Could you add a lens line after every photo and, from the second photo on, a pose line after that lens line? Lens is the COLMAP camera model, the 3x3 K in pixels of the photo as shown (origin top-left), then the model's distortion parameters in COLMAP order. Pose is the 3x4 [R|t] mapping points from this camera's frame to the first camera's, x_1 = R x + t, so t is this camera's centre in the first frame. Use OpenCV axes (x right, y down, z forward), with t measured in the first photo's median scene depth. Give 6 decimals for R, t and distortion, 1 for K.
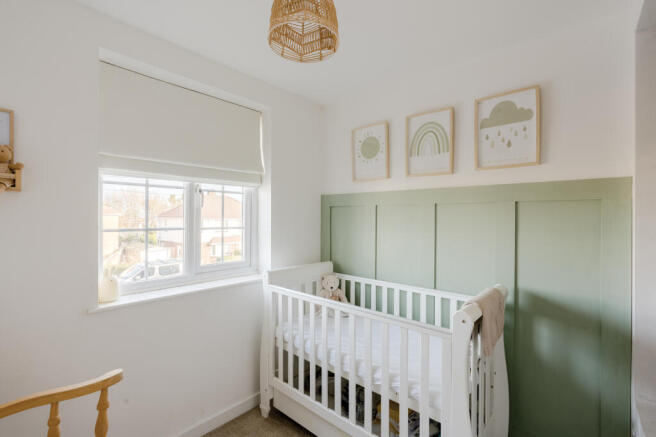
lens RADIAL K [[296.7, 0, 331.1], [0, 296.7, 217.4], [0, 0, 1]] dist [-0.008394, 0.000559]
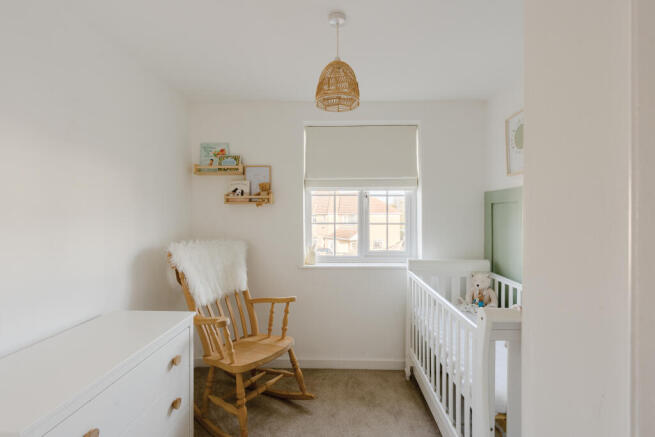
lens RADIAL K [[296.2, 0, 324.1], [0, 296.2, 219.6], [0, 0, 1]] dist [-0.008394, 0.000559]
pose [[0.622168, 0.004726, -0.782870, 0.474885], [0.004925, 0.999938, 0.009950, 0.004317], [0.782869, -0.010046, 0.622106, -0.018287]]
